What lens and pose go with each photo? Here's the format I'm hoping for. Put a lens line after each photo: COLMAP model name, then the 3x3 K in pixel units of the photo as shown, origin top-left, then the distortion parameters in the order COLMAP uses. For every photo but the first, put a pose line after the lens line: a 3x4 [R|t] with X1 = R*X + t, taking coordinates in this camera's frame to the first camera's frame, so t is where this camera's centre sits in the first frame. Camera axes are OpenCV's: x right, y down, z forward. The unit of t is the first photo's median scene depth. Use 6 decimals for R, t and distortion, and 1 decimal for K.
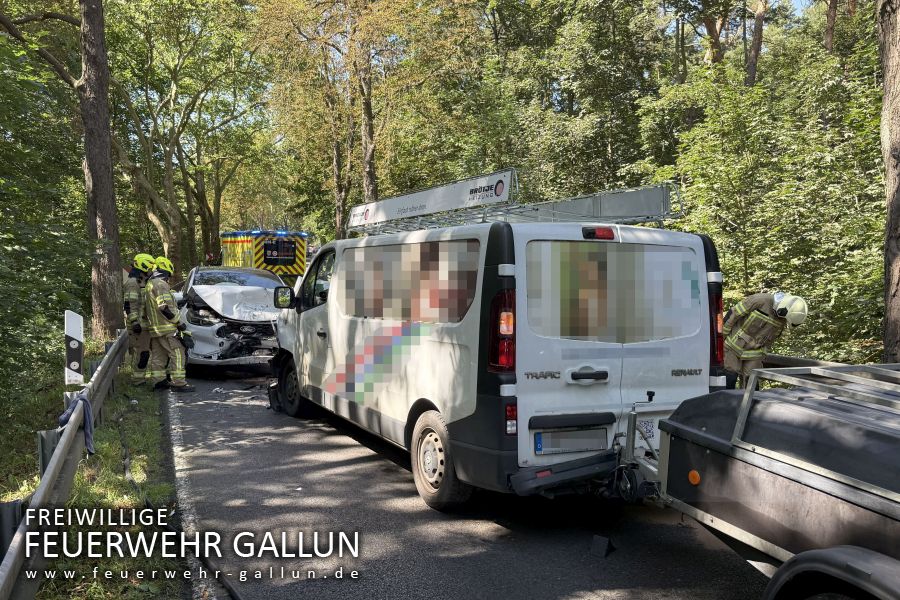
lens RADIAL K [[752.8, 0, 446.3], [0, 752.8, 295.4], [0, 0, 1]] dist [0.067315, -0.103273]
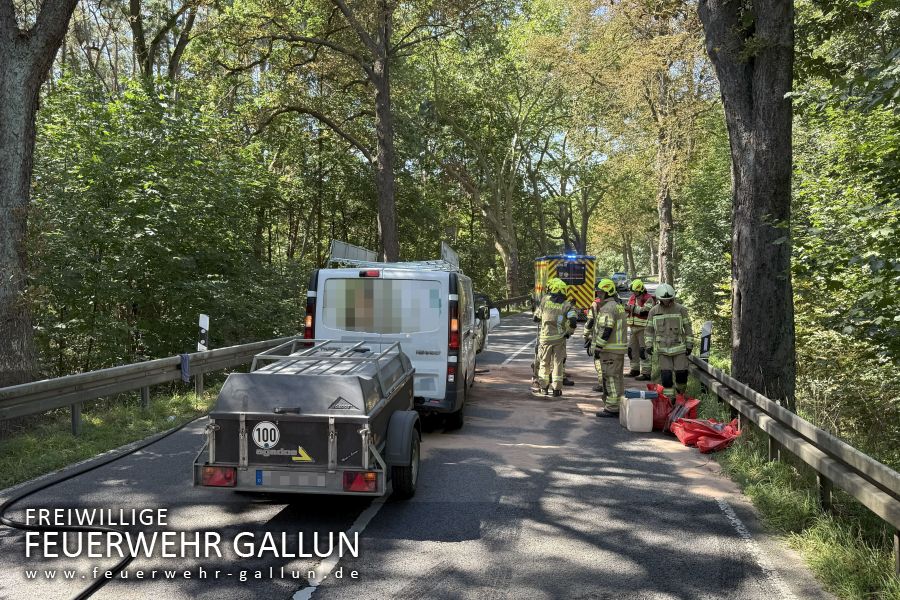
lens RADIAL K [[752.8, 0, 453.6], [0, 752.8, 302.4], [0, 0, 1]] dist [0.067315, -0.103273]
pose [[0.858587, -0.000289, -0.512668, 0.364575], [-0.006608, 0.999911, -0.011631, 0.001858], [0.512625, 0.013374, 0.858508, -0.128457]]
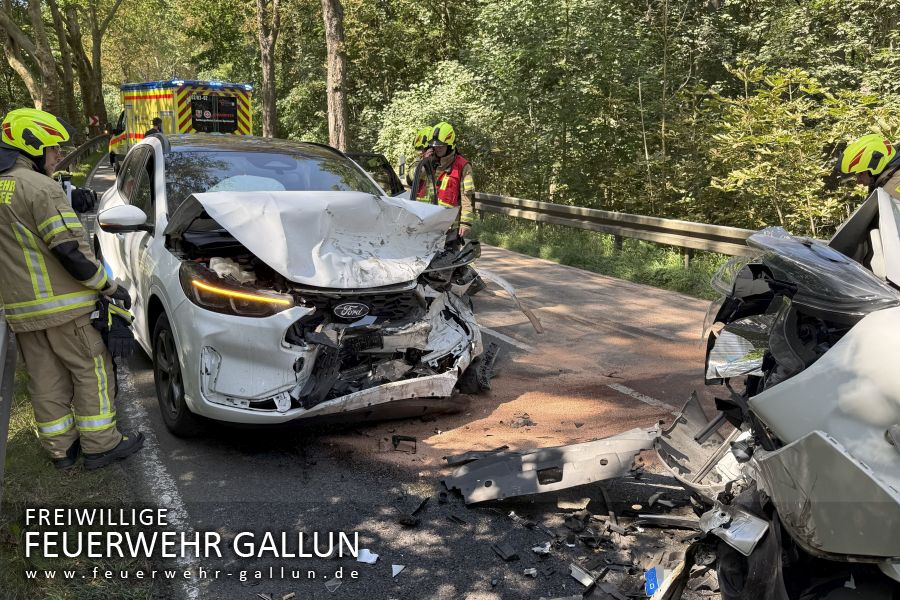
lens RADIAL K [[770.2, 0, 452.5], [0, 770.2, 302.3], [0, 0, 1]] dist [0.007771, -0.001979]
pose [[0.990791, -0.023778, 0.133296, -0.171778], [-0.000040, 0.984409, 0.175897, -0.016750], [-0.135401, -0.174282, 0.975342, 0.407383]]
